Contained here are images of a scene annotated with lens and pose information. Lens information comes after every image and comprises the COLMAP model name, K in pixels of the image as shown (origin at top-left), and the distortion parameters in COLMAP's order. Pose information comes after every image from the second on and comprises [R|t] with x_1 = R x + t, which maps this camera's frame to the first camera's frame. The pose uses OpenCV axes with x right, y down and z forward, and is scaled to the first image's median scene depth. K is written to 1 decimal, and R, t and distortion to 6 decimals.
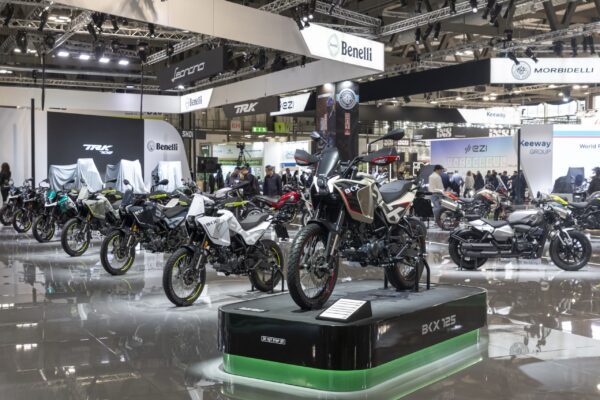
lens RADIAL K [[838.9, 0, 302.2], [0, 838.9, 198.7], [0, 0, 1]] dist [0.054842, 0.000000]
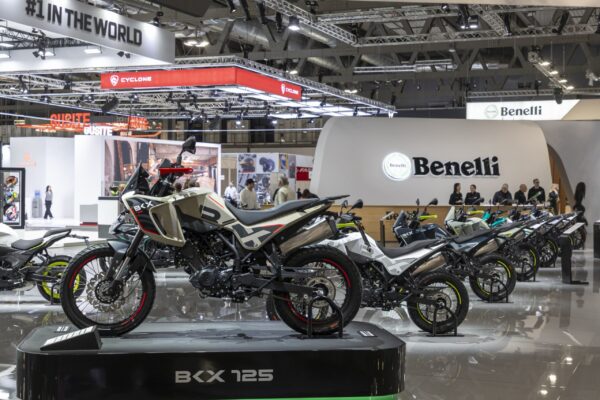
lens RADIAL K [[928.3, 0, 295.8], [0, 928.3, 203.0], [0, 0, 1]] dist [0.047511, 0.000000]
pose [[0.666723, 0.006611, -0.745277, 0.809225], [-0.022858, 0.999672, -0.011580, -0.006540], [0.744955, 0.024756, 0.666655, 0.424426]]
